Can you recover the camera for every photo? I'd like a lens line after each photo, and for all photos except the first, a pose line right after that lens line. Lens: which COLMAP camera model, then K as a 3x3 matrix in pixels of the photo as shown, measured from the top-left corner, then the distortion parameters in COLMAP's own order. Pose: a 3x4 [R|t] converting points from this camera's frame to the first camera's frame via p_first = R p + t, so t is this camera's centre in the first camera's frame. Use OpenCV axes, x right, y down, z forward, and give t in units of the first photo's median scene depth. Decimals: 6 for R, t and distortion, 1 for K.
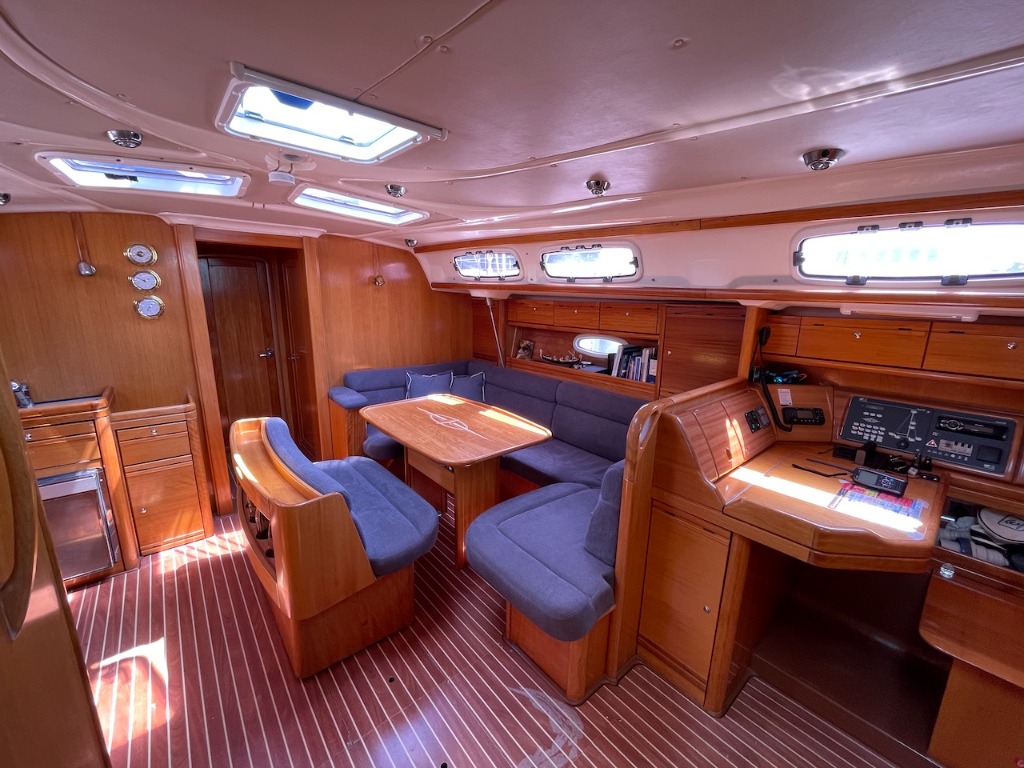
lens RADIAL K [[413.5, 0, 513.9], [0, 413.5, 383.4], [0, 0, 1]] dist [-0.000214, -0.000242]
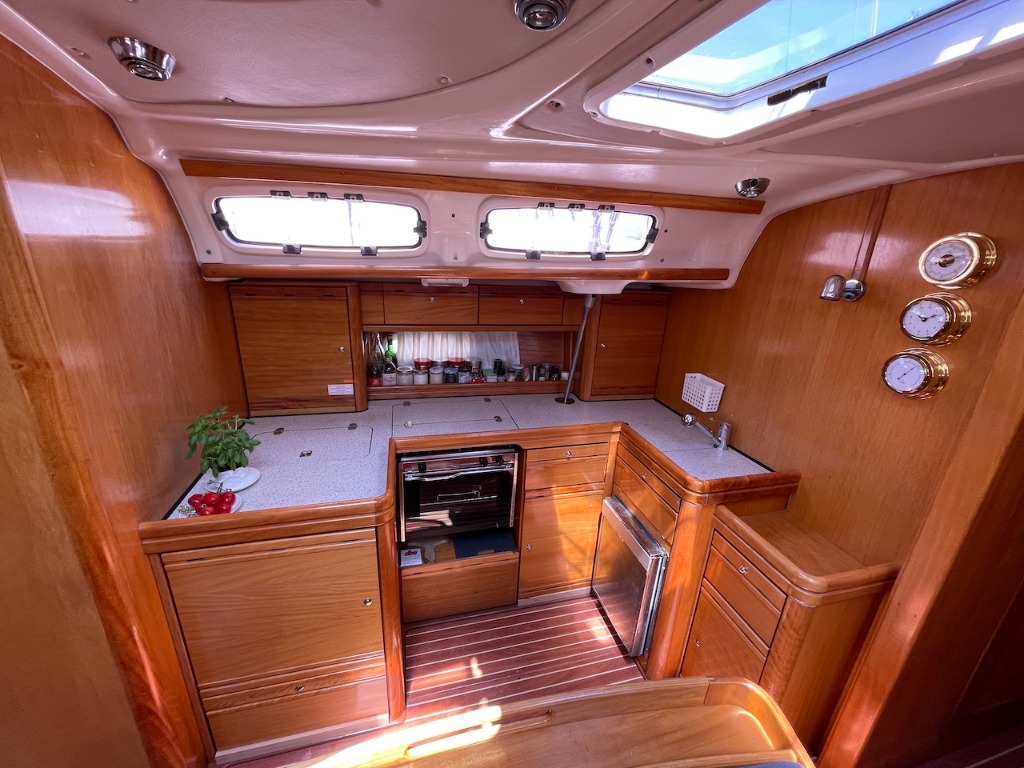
lens RADIAL K [[413.5, 0, 513.9], [0, 413.5, 383.4], [0, 0, 1]] dist [-0.000214, -0.000242]
pose [[-0.428659, 0.251112, -0.867868, -0.267678], [-0.248026, 0.890983, 0.380306, -0.231028], [0.868755, 0.378275, -0.319645, 0.729688]]
